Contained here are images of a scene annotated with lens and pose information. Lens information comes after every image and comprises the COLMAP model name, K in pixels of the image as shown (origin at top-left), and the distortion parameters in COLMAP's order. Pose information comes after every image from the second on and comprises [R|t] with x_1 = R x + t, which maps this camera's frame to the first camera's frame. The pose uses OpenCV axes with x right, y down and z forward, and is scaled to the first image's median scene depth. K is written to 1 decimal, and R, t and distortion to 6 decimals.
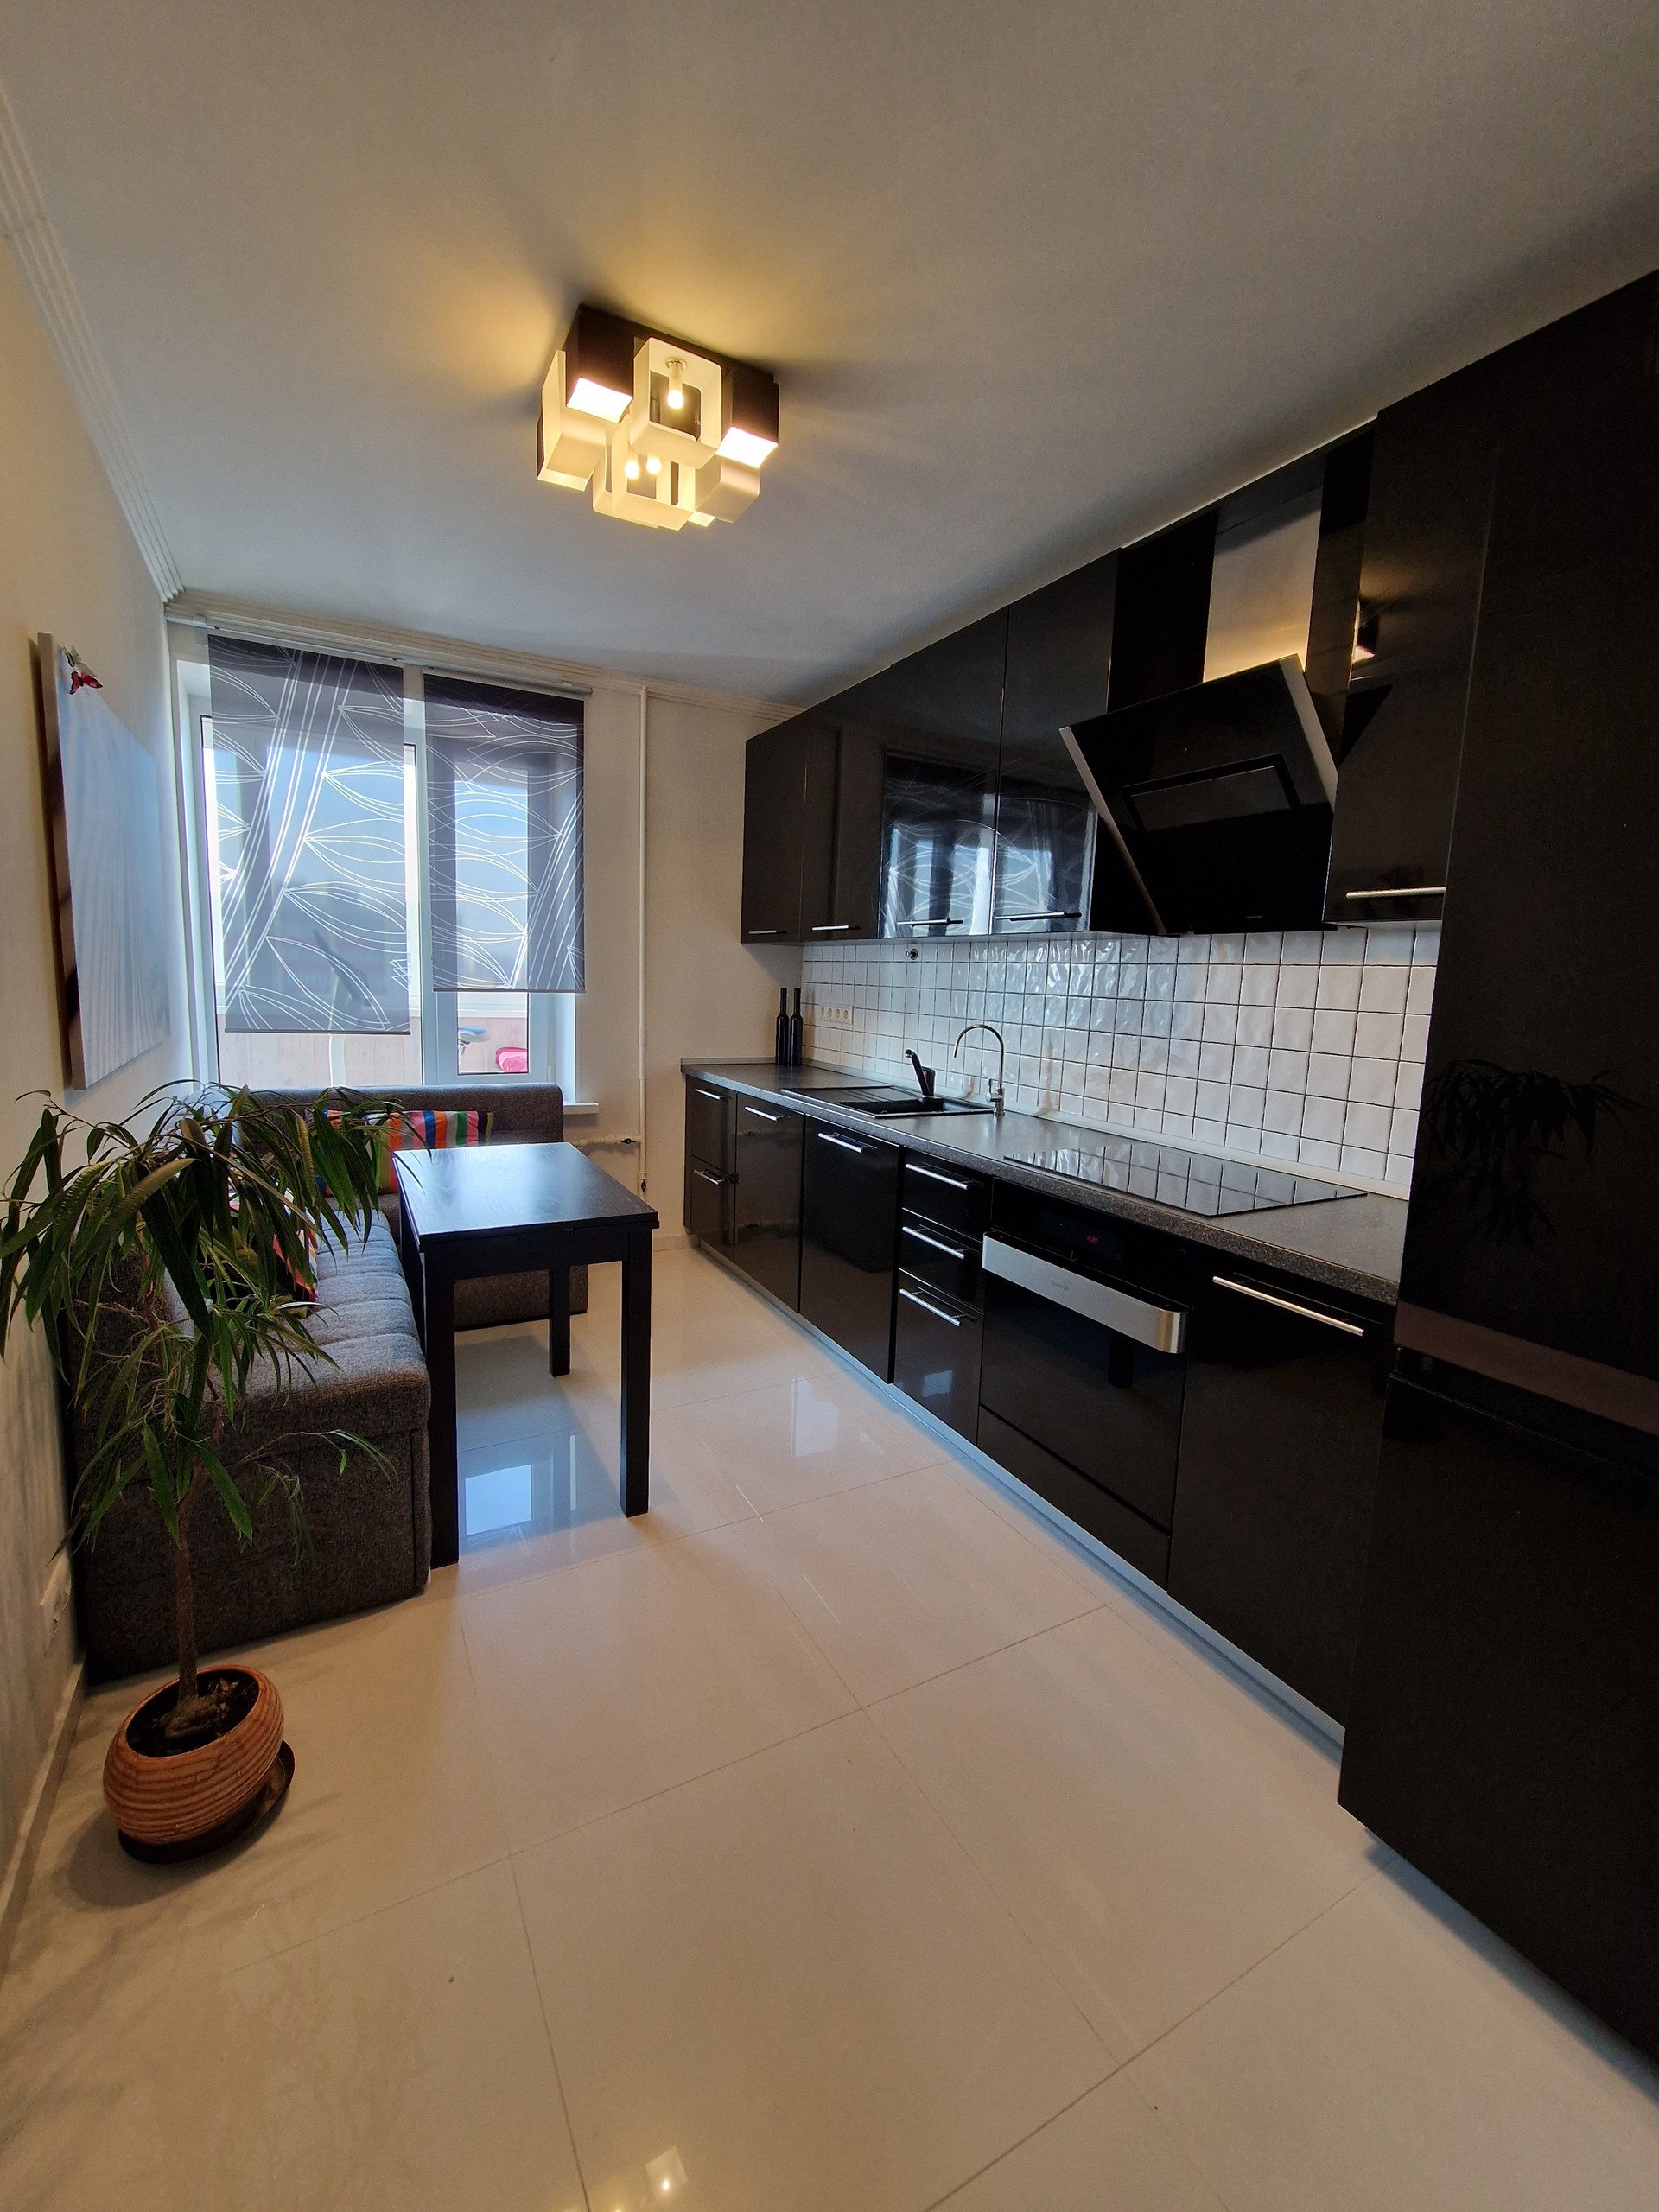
lens RADIAL K [[900.2, 0, 822.6], [0, 900.2, 1097.5], [0, 0, 1]] dist [-0.003194, 0.000027]
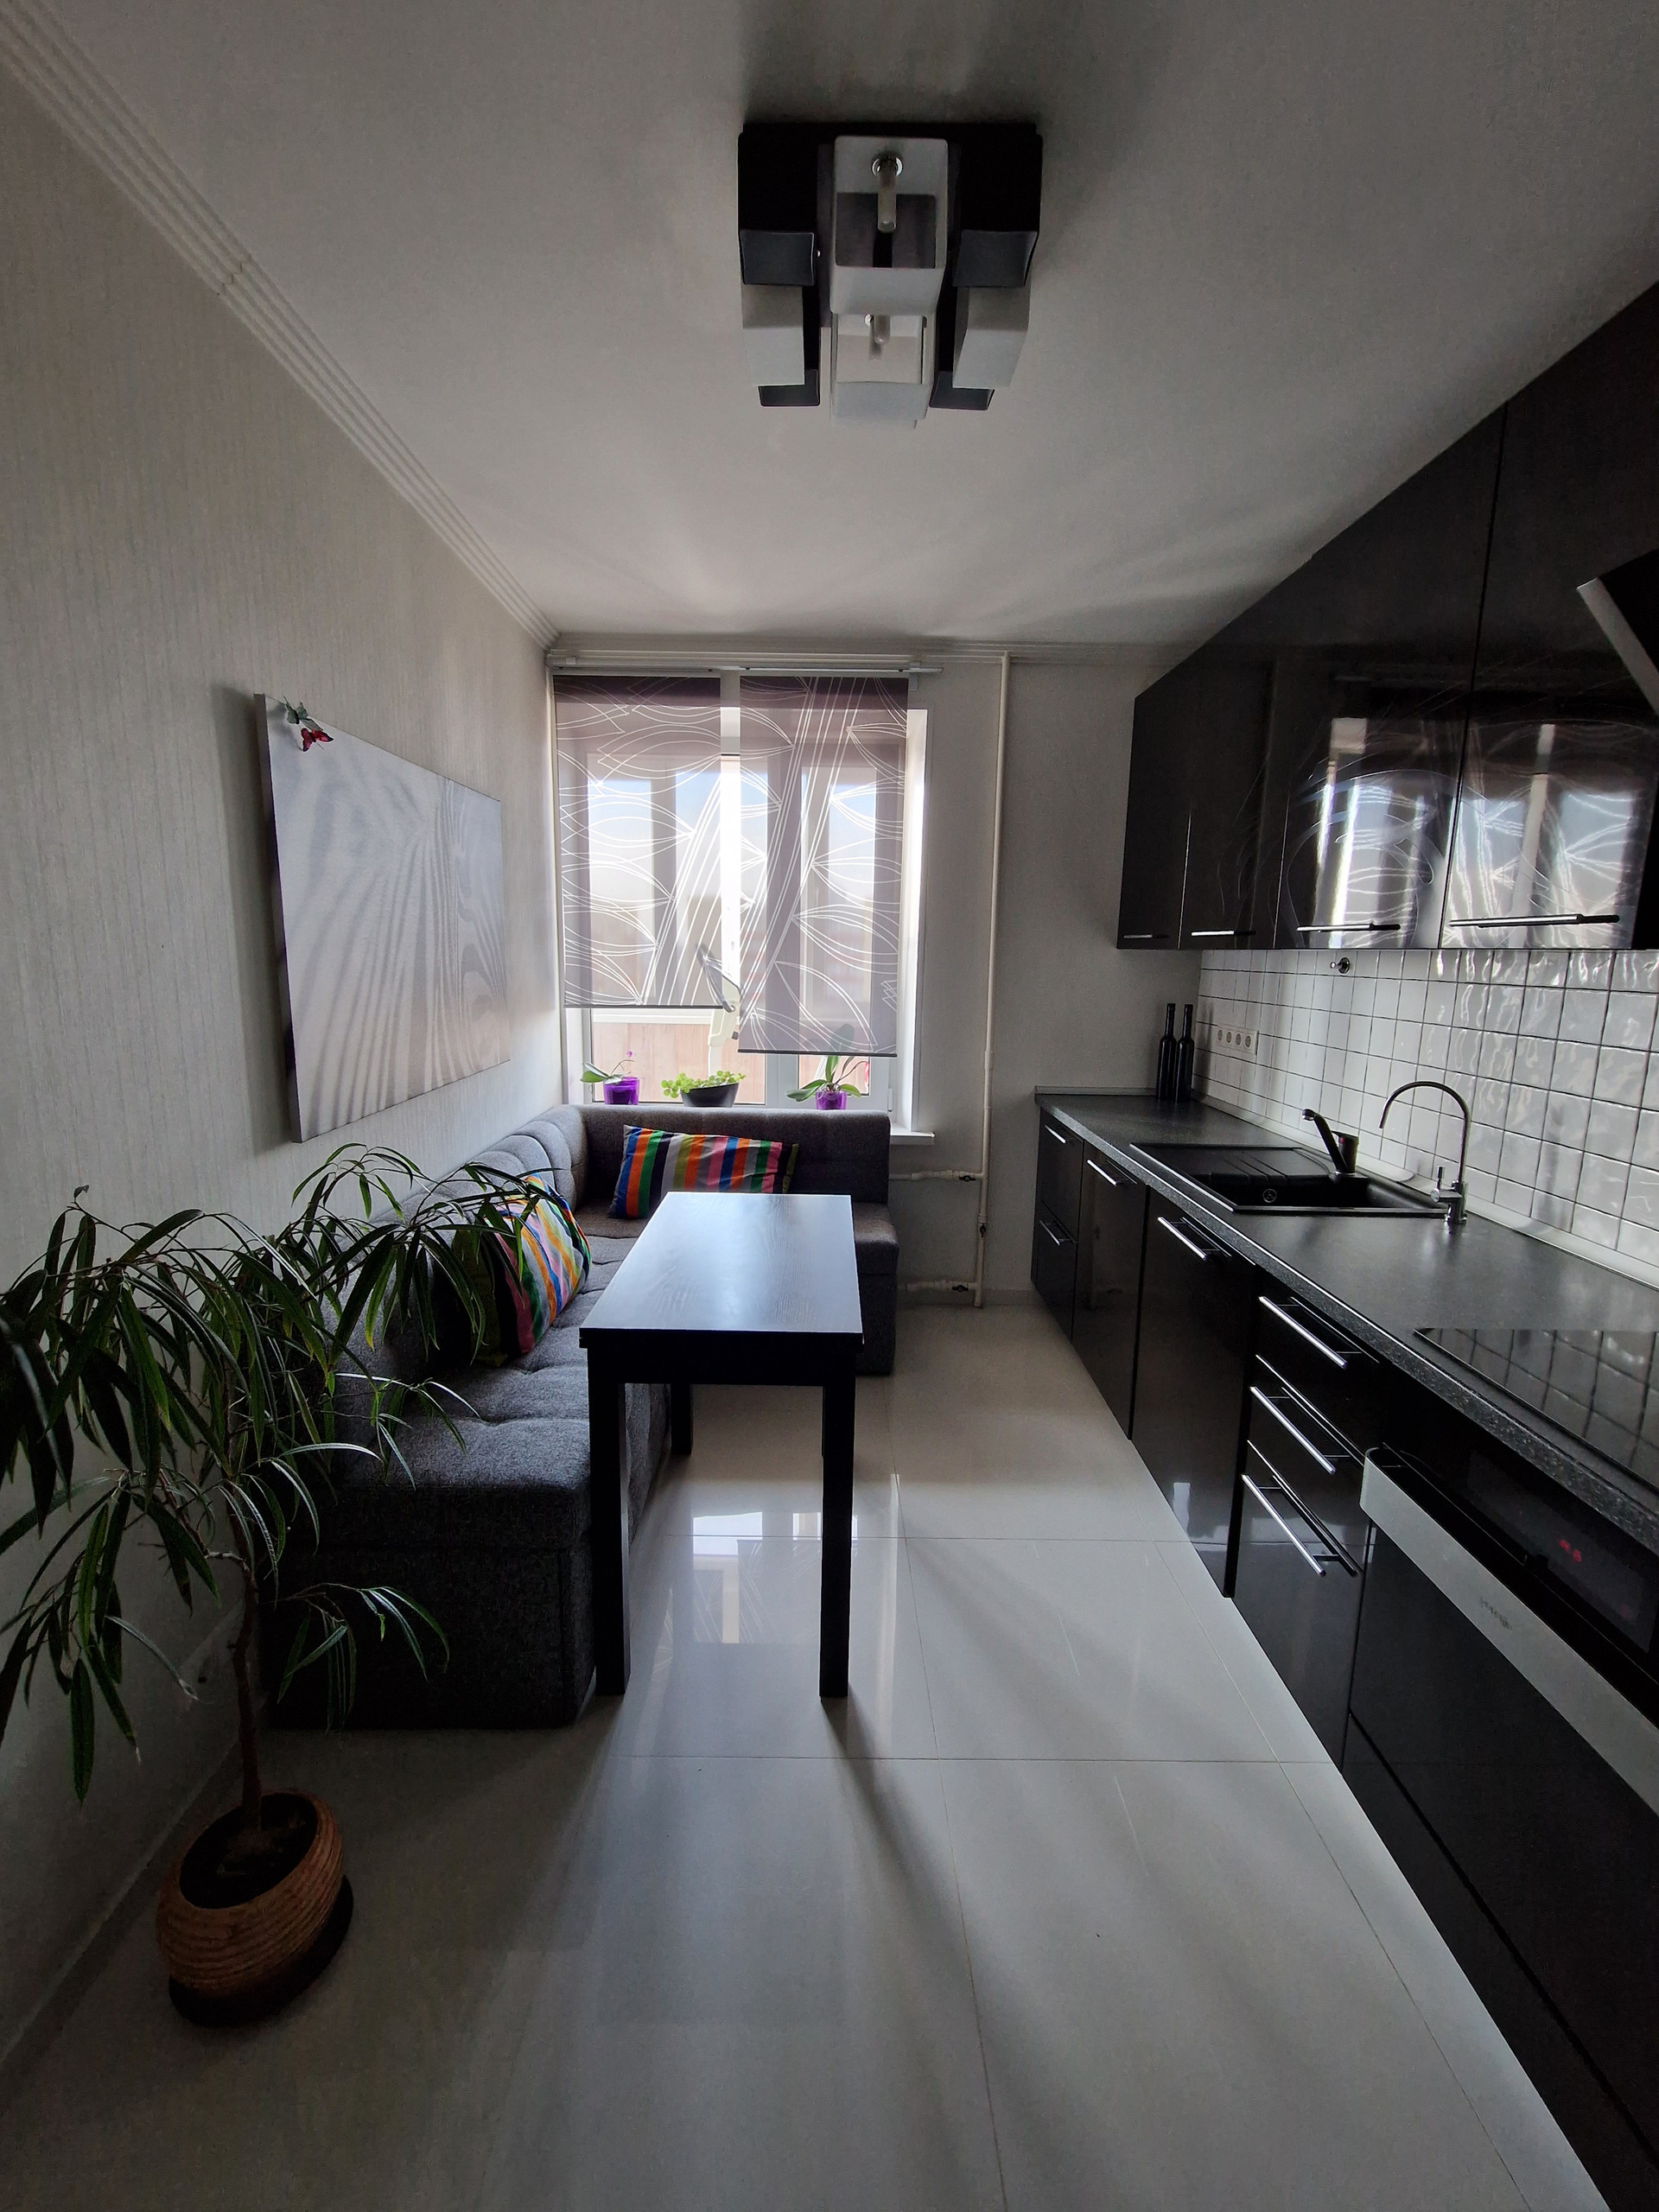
lens RADIAL K [[900.2, 0, 822.6], [0, 900.2, 1097.5], [0, 0, 1]] dist [-0.003194, 0.000027]
pose [[0.879272, 0.057491, -0.472837, 0.086868], [-0.049766, 0.998344, 0.028842, -0.059556], [0.473712, -0.001829, 0.880678, 0.192888]]
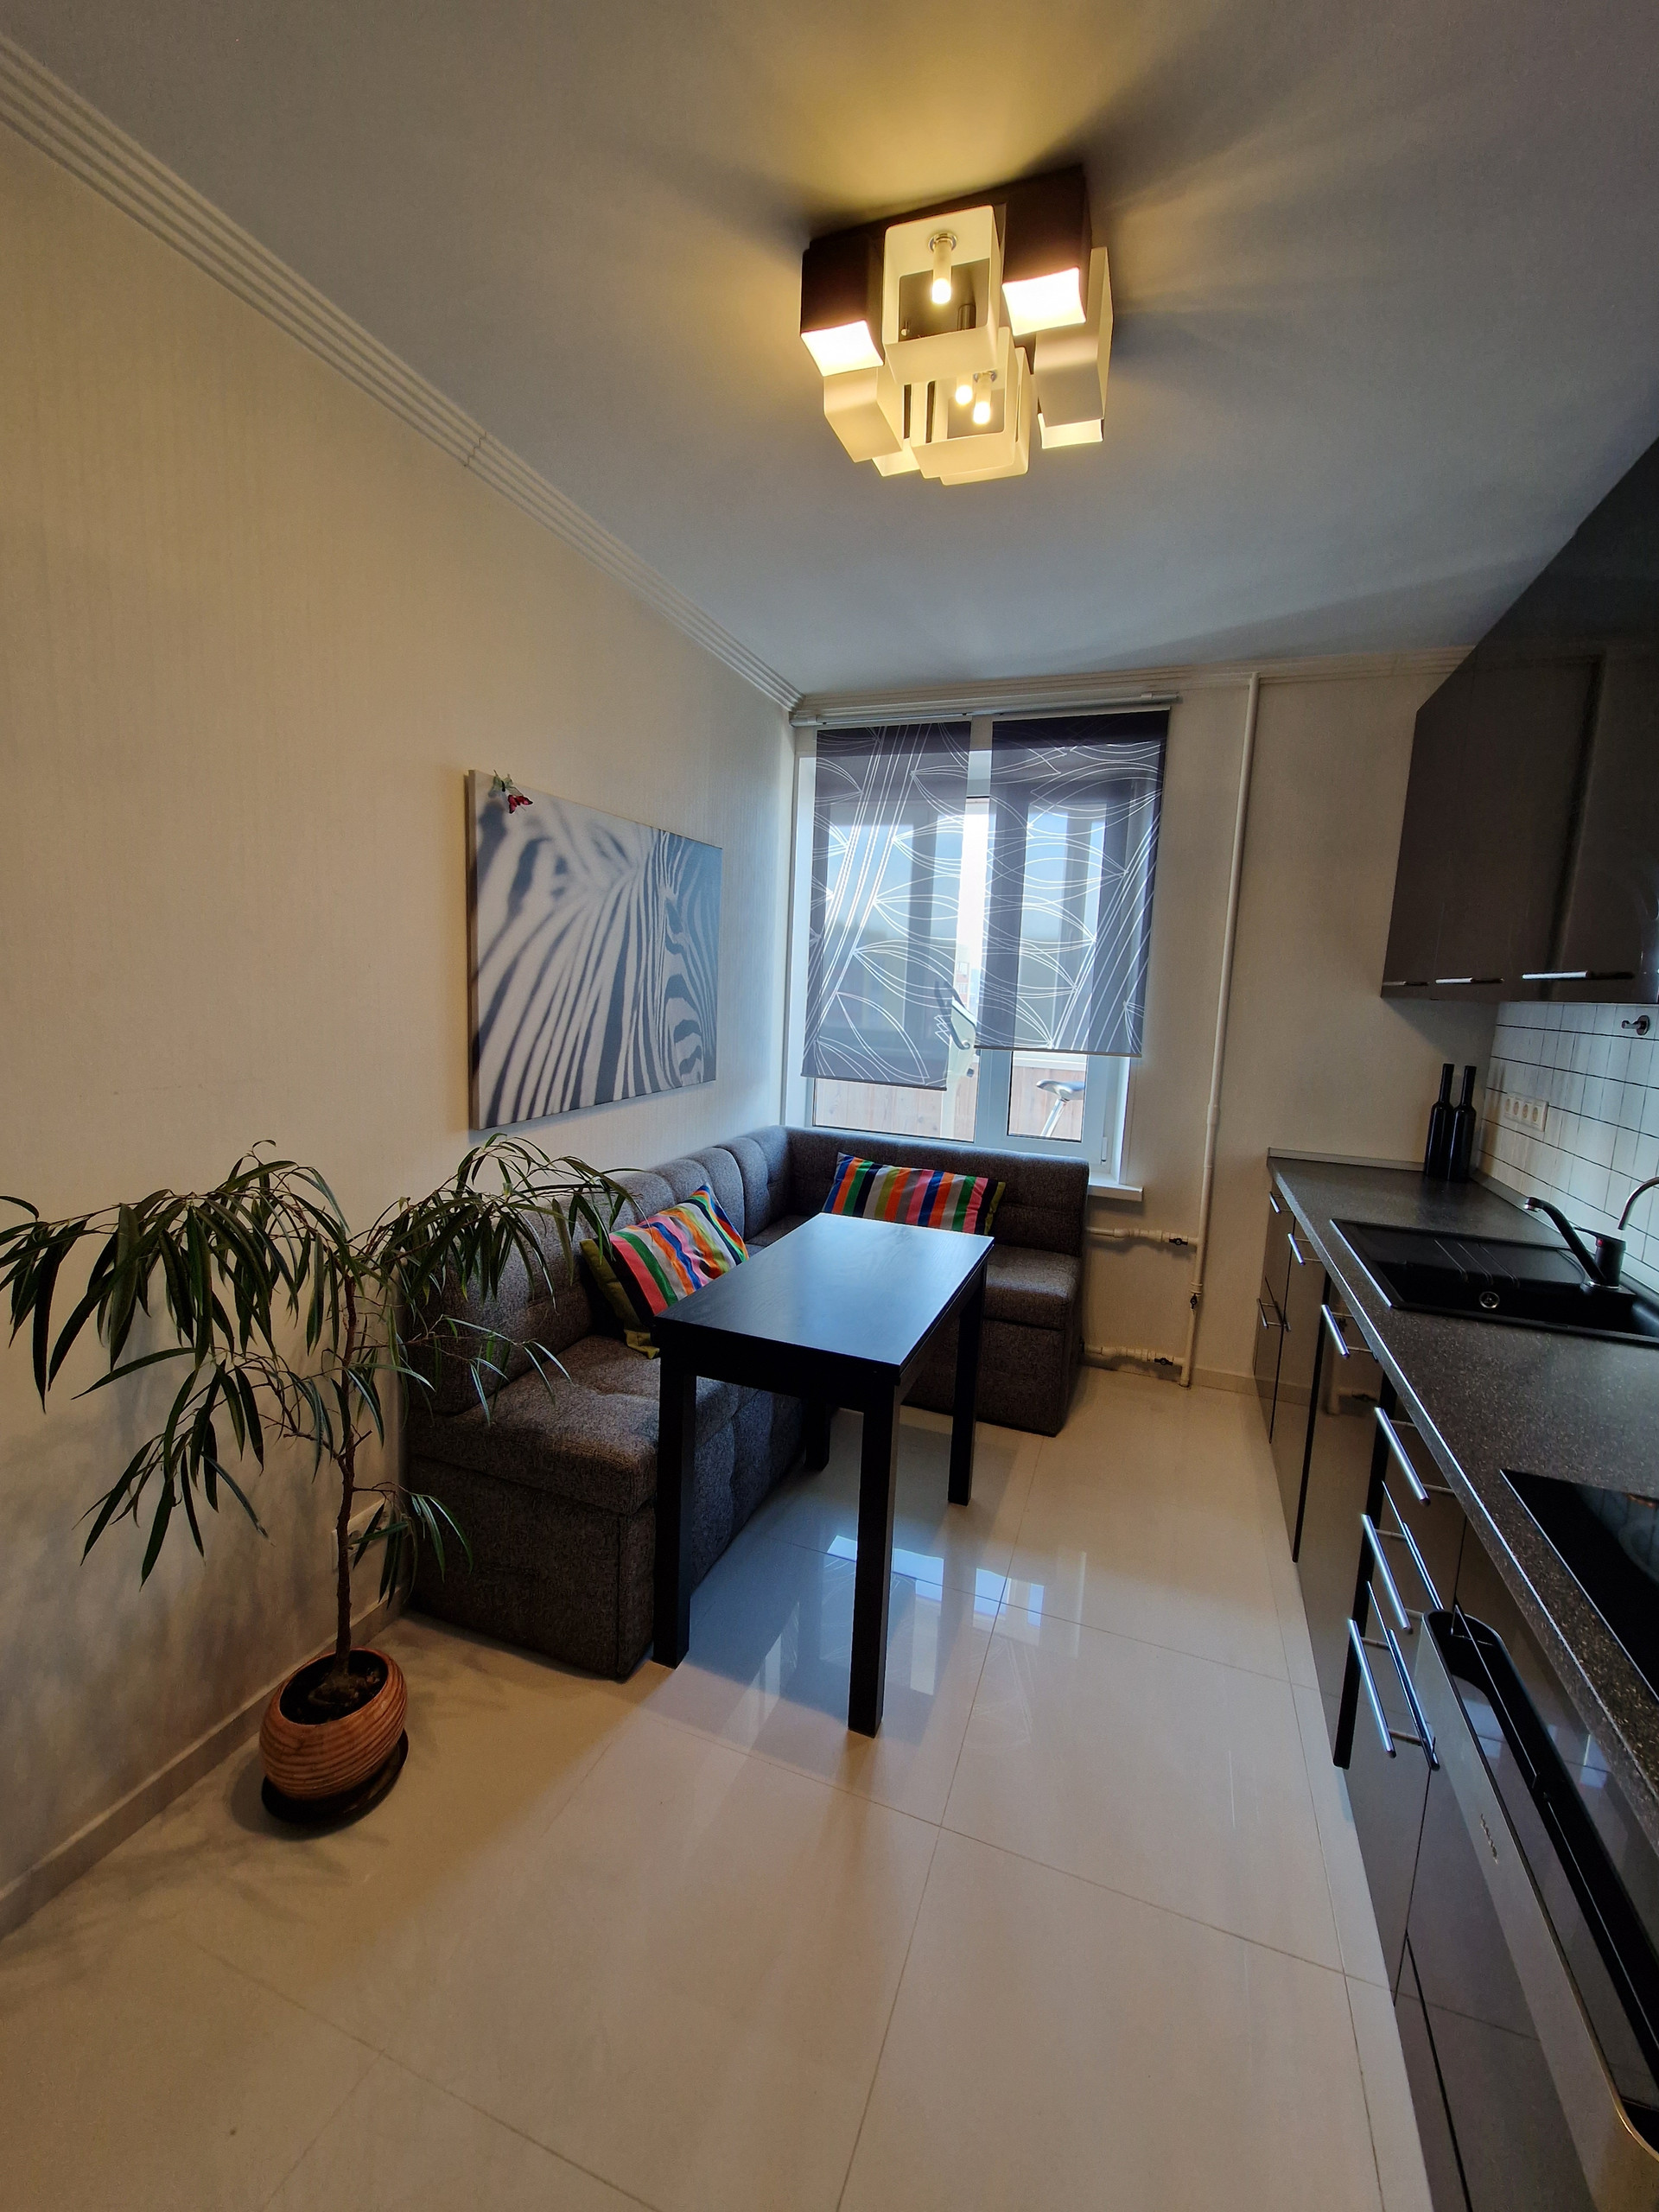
lens RADIAL K [[900.2, 0, 822.6], [0, 900.2, 1097.5], [0, 0, 1]] dist [-0.003194, 0.000027]
pose [[0.651098, 0.091092, -0.753507, 0.208902], [-0.120949, 0.992538, 0.015478, -0.065412], [0.749295, 0.081058, 0.657257, 0.268912]]
